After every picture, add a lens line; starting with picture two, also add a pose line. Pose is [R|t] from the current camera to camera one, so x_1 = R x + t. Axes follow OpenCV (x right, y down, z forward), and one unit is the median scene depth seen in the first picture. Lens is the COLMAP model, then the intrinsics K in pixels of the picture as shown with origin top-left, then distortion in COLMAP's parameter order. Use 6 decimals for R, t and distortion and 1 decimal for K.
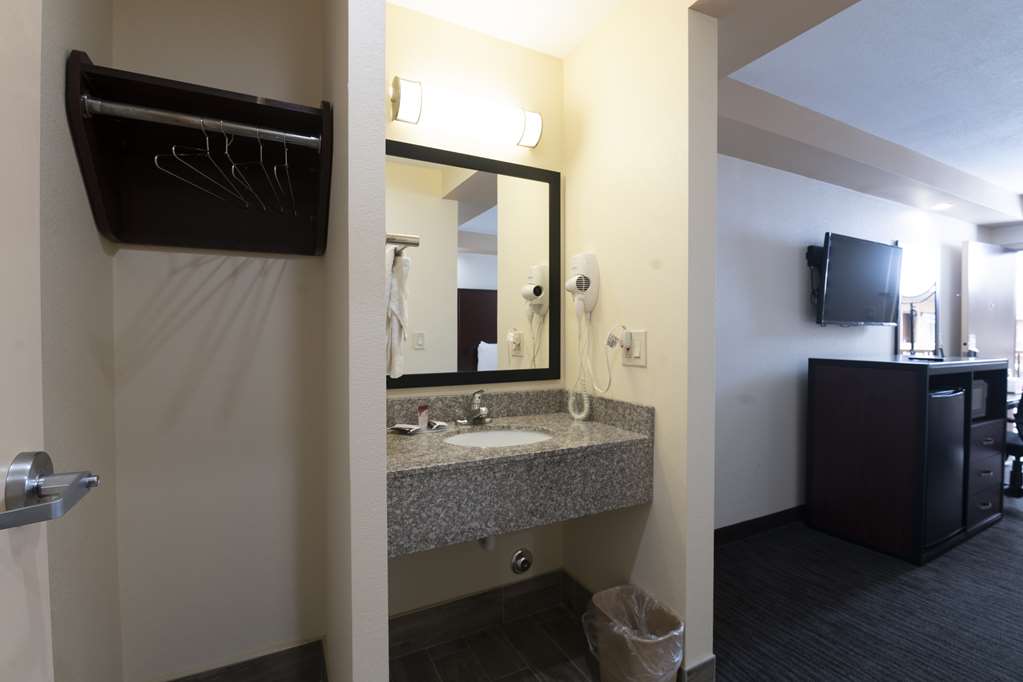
lens RADIAL K [[462.1, 0, 511.1], [0, 462.1, 333.0], [0, 0, 1]] dist [-0.002132, -0.000335]
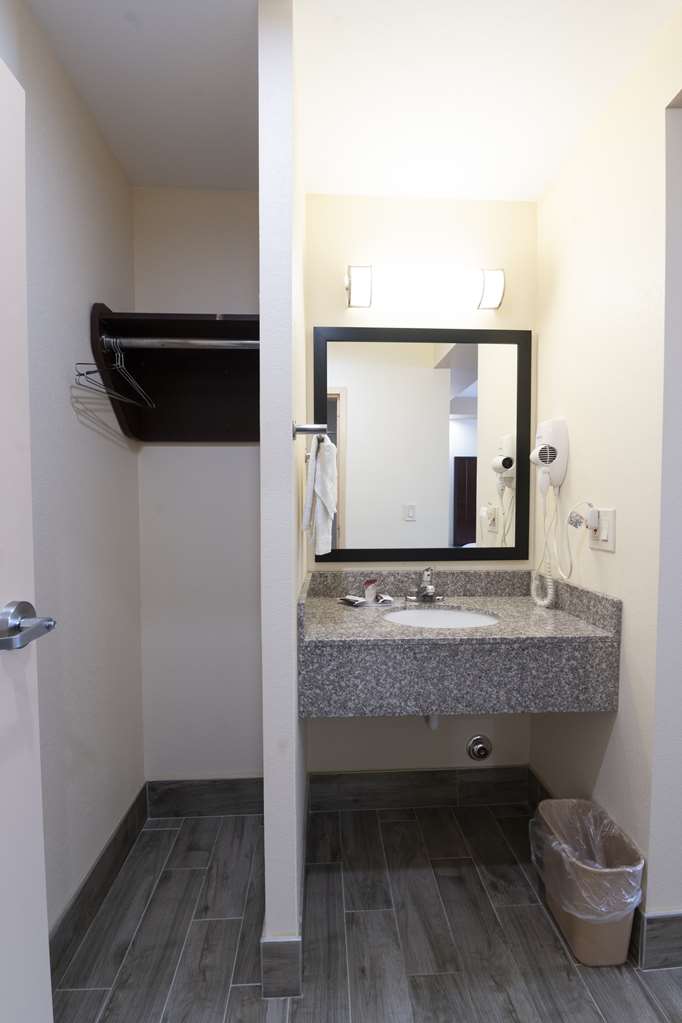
lens RADIAL K [[461.7, 0, 341.0], [0, 461.7, 511.5], [0, 0, 1]] dist [0.000535, -0.006139]
pose [[0.910067, 0.007499, -0.414392, 0.197508], [0.002887, 0.999697, 0.024432, -0.024794], [0.414450, -0.023431, 0.909770, 0.028472]]
